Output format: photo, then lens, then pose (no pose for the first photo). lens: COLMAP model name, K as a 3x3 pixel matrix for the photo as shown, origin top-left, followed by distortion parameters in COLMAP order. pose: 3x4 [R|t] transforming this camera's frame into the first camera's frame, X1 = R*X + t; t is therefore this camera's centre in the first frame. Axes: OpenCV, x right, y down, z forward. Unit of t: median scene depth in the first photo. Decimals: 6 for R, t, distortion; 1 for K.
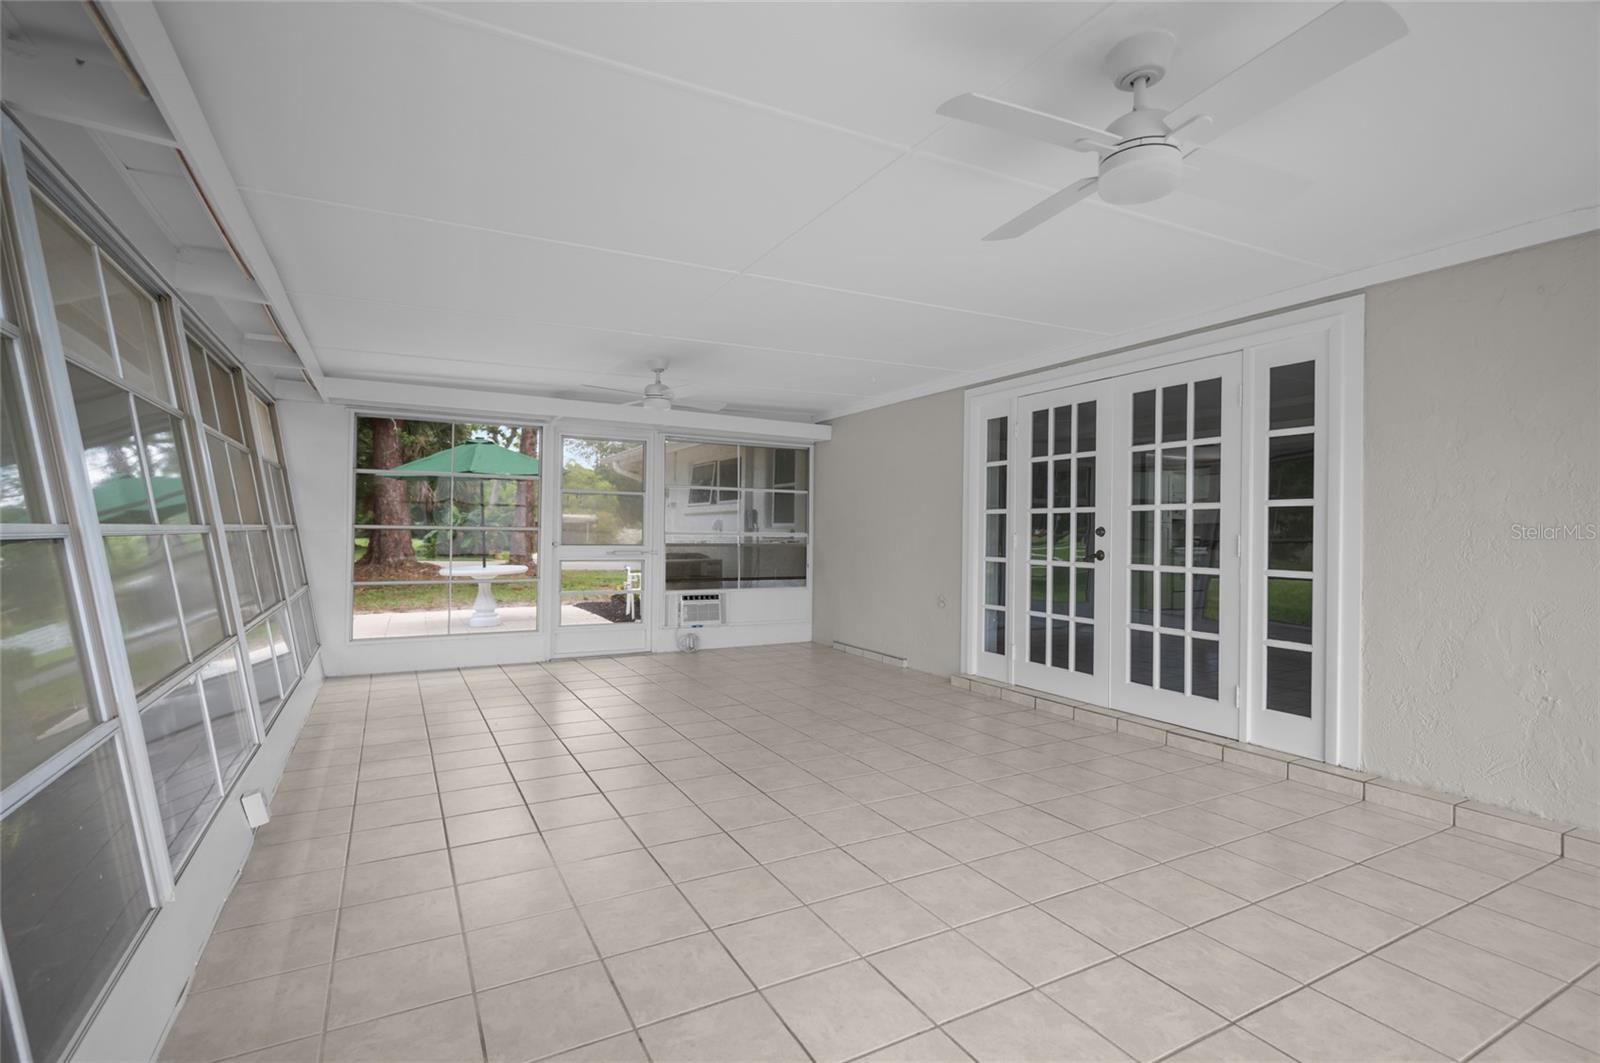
lens RADIAL K [[740.0, 0, 801.4], [0, 740.0, 521.9], [0, 0, 1]] dist [0.001996, 0.000187]
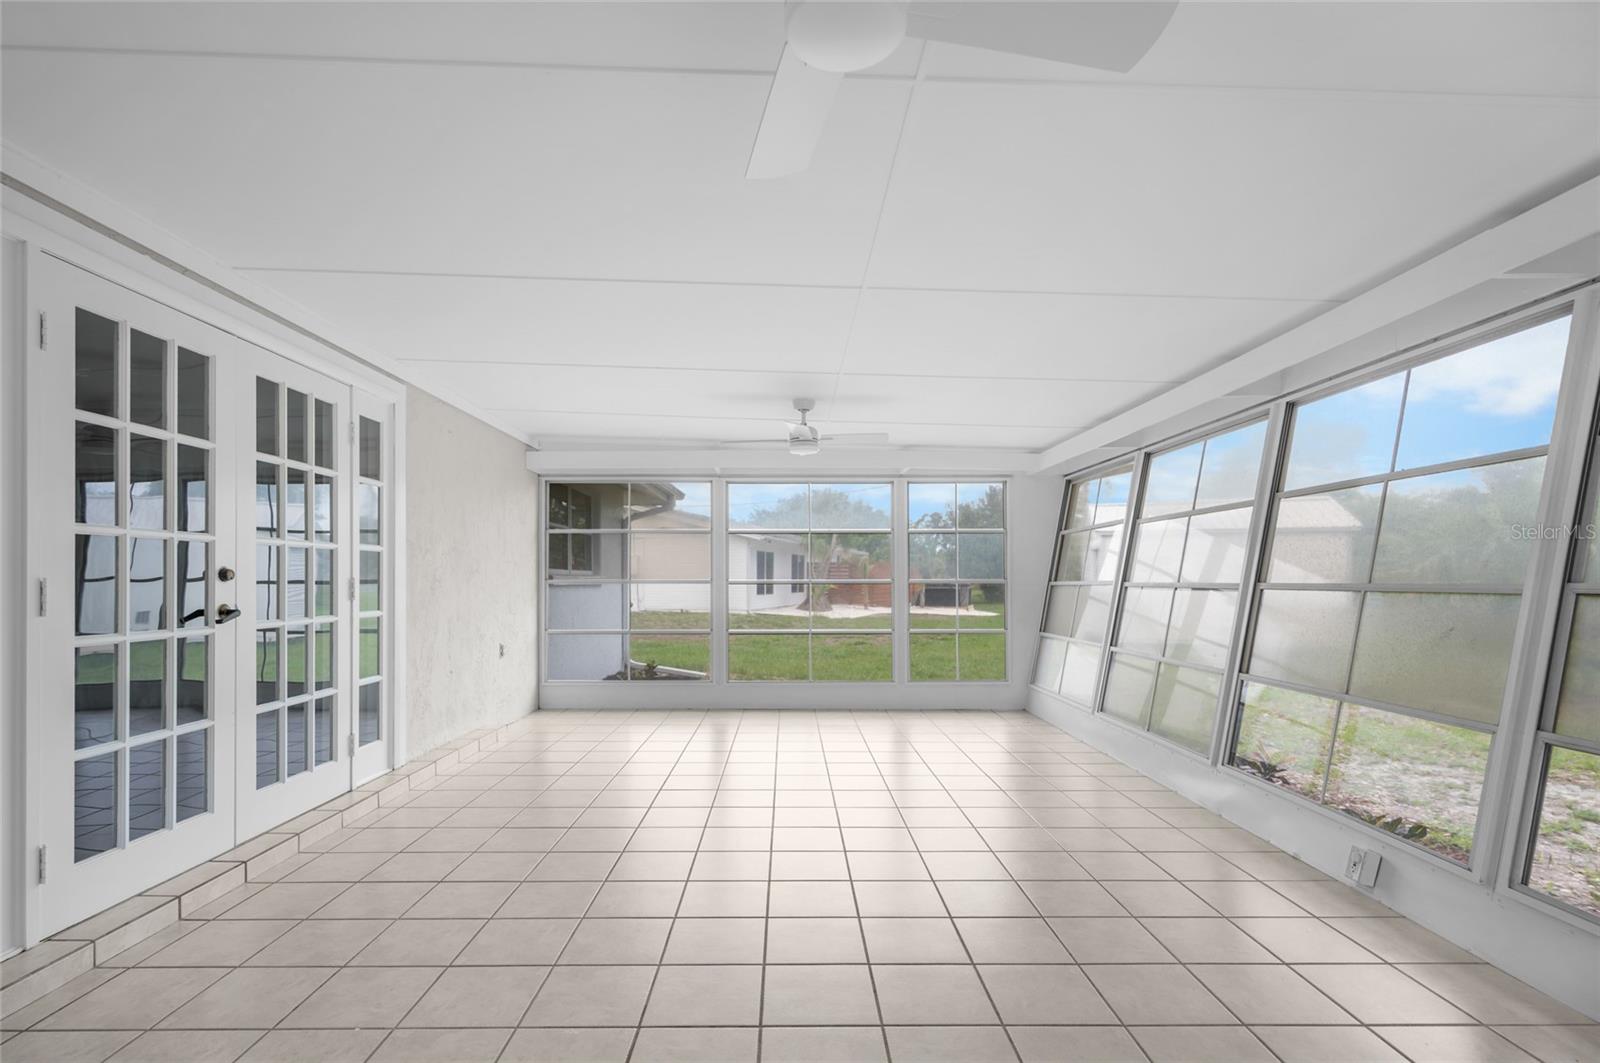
lens RADIAL K [[756.4, 0, 791.4], [0, 756.4, 583.4], [0, 0, 1]] dist [0.001810, 0.000207]
pose [[-0.879129, -0.012421, 0.476422, -0.325272], [-0.015862, 0.999869, -0.003202, 0.015339], [-0.476320, -0.010372, -0.879211, 1.348354]]
